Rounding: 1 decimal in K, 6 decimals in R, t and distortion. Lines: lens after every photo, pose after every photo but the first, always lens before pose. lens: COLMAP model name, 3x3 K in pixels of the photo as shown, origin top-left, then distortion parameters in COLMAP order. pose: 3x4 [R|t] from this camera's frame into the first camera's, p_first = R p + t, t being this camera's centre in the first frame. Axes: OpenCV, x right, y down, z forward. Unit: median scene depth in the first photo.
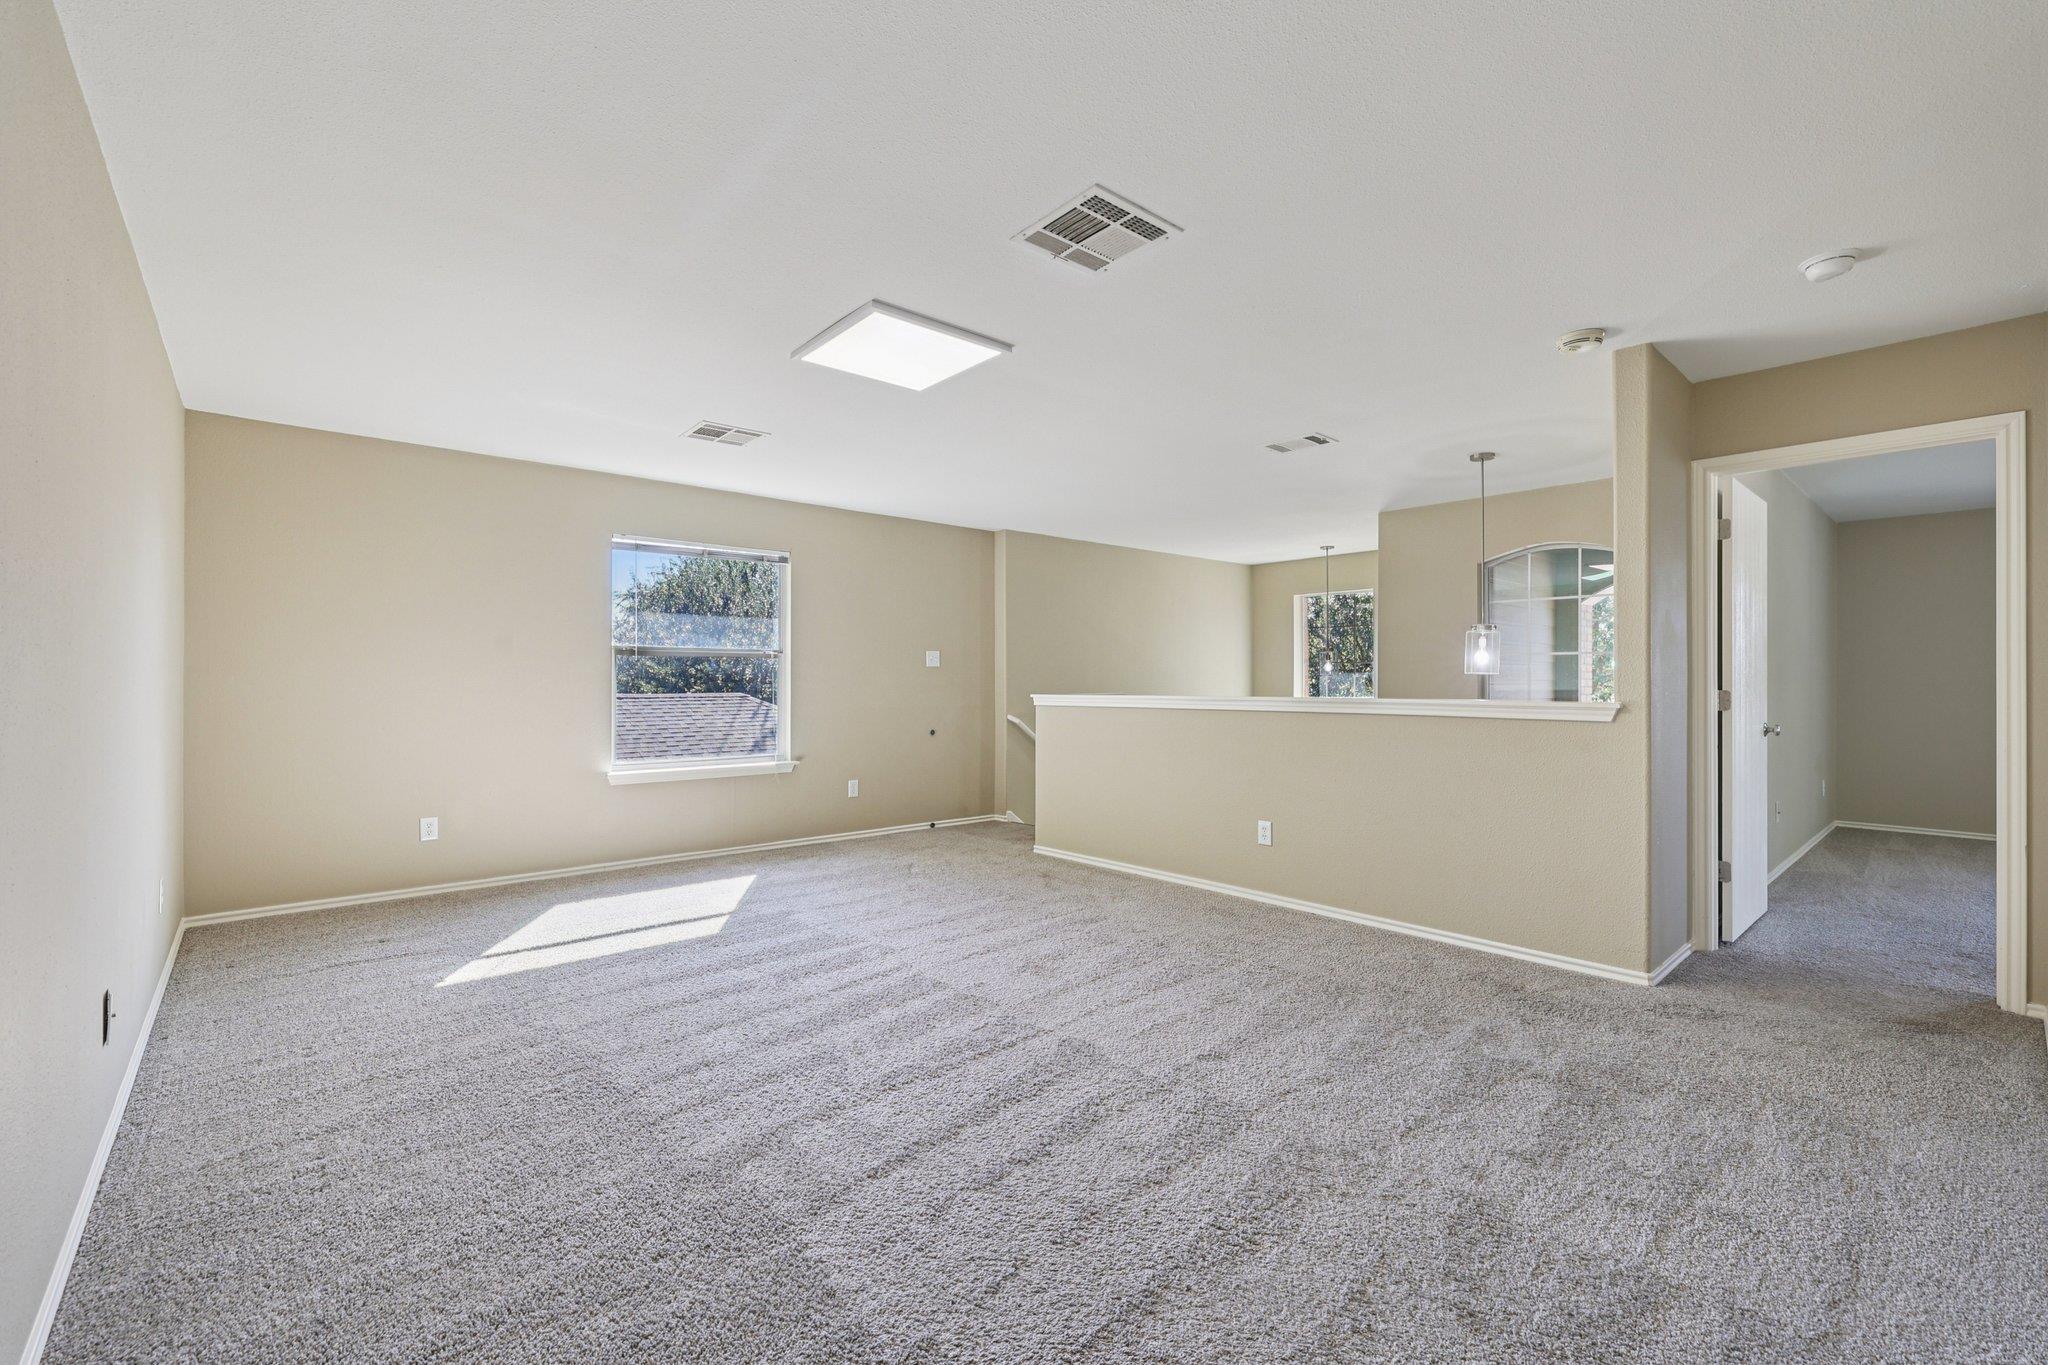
lens RADIAL K [[864.7, 0, 1024.0], [0, 864.7, 682.5], [0, 0, 1]] dist [-0.000795, 0.000460]
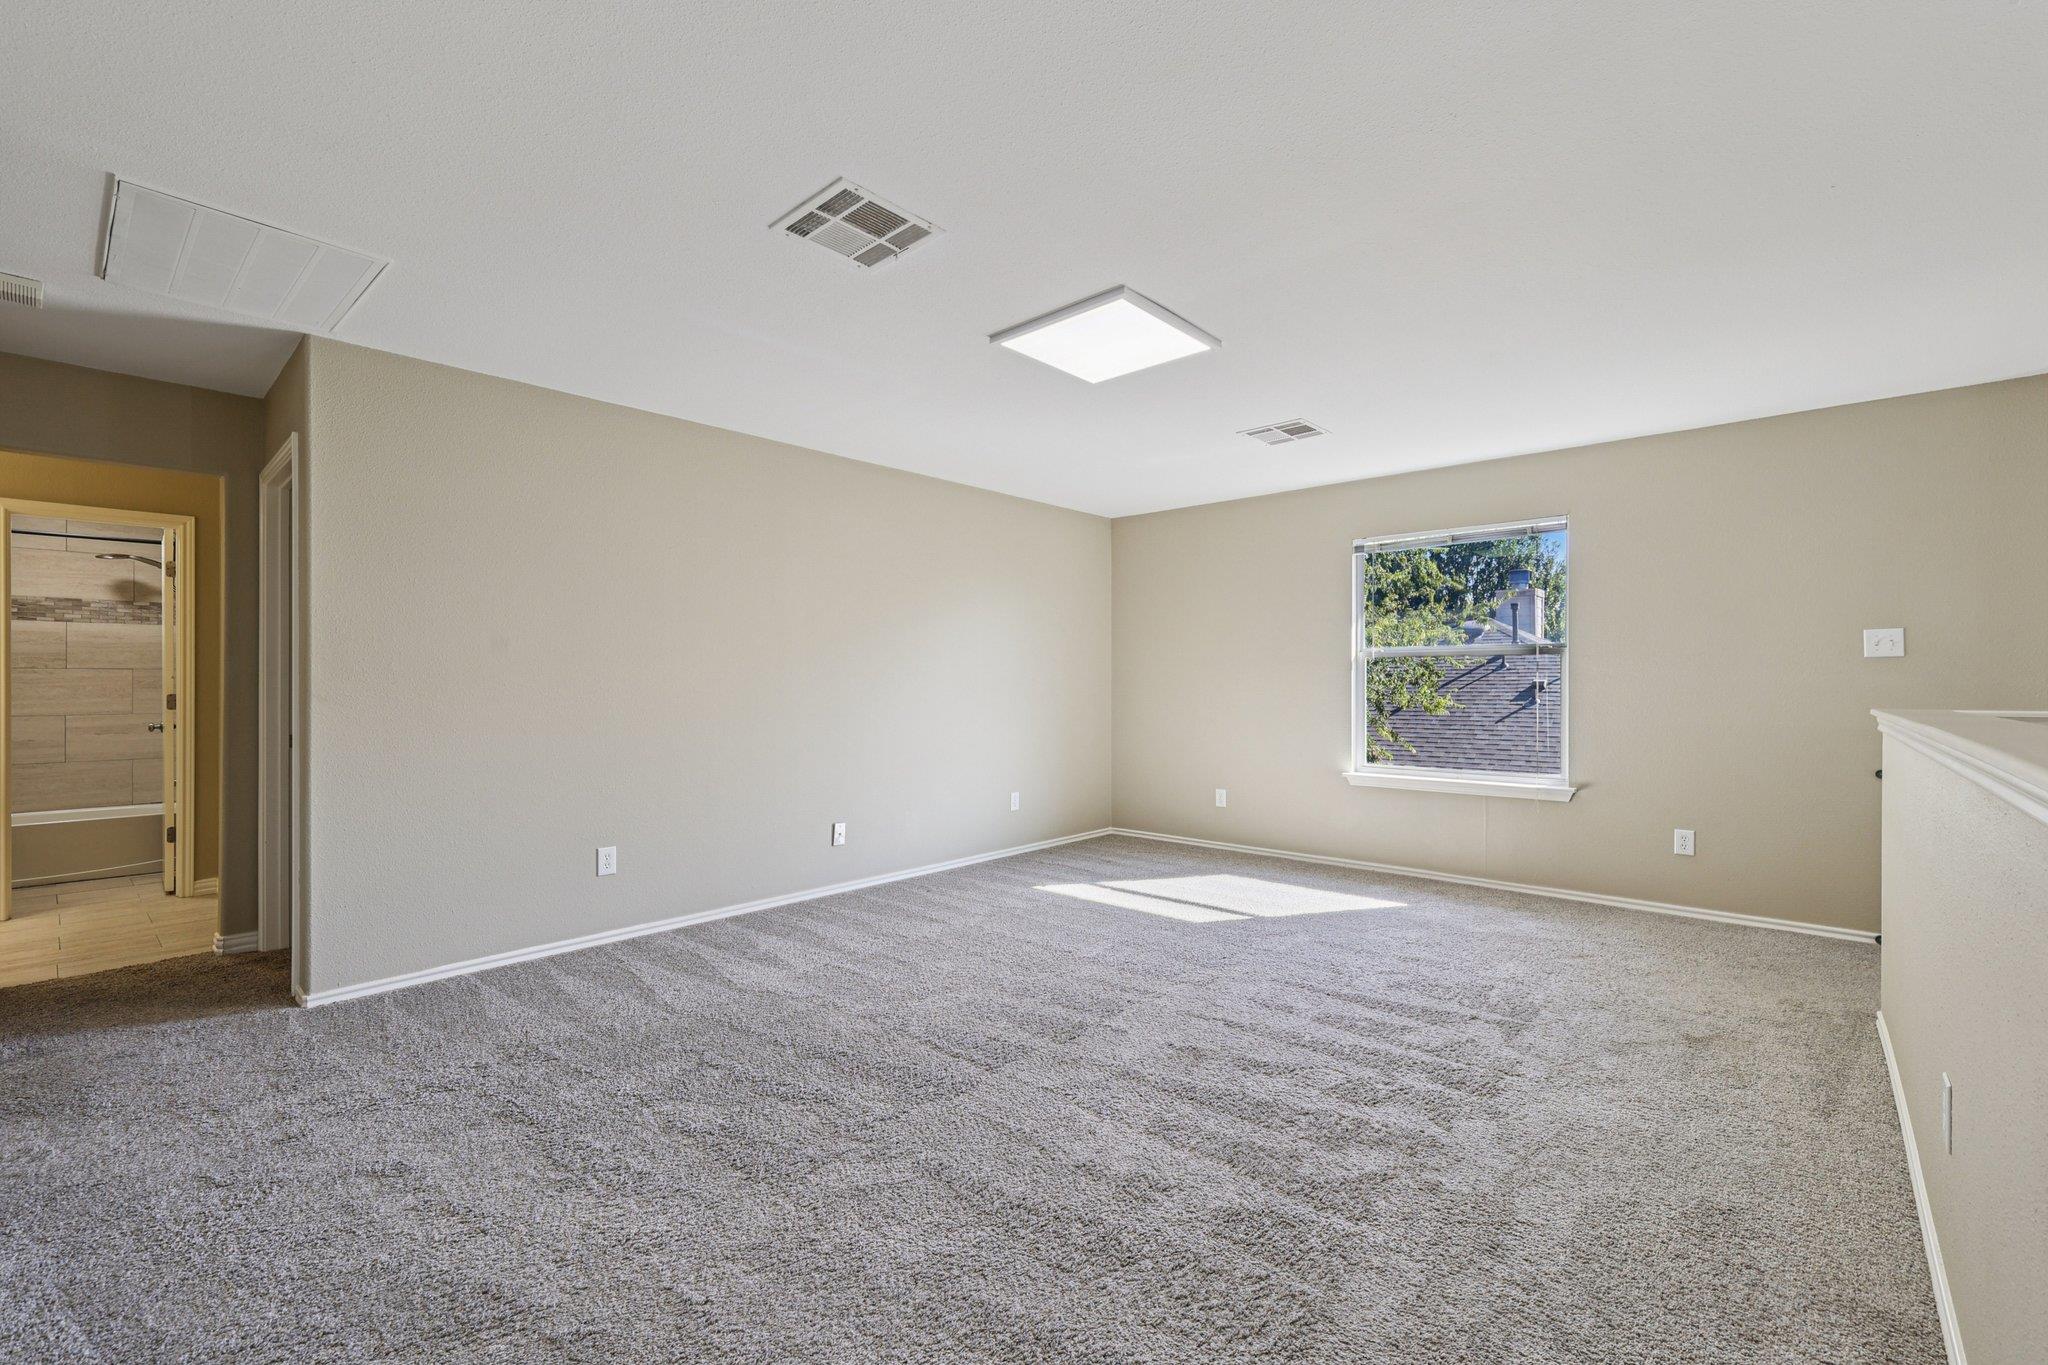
lens RADIAL K [[864.7, 0, 1024.0], [0, 864.7, 682.5], [0, 0, 1]] dist [-0.000795, 0.000460]
pose [[0.117179, -0.001363, -0.993110, 0.702646], [-0.000556, 0.999999, -0.001438, -0.000677], [0.993111, 0.000721, 0.117178, 0.700032]]
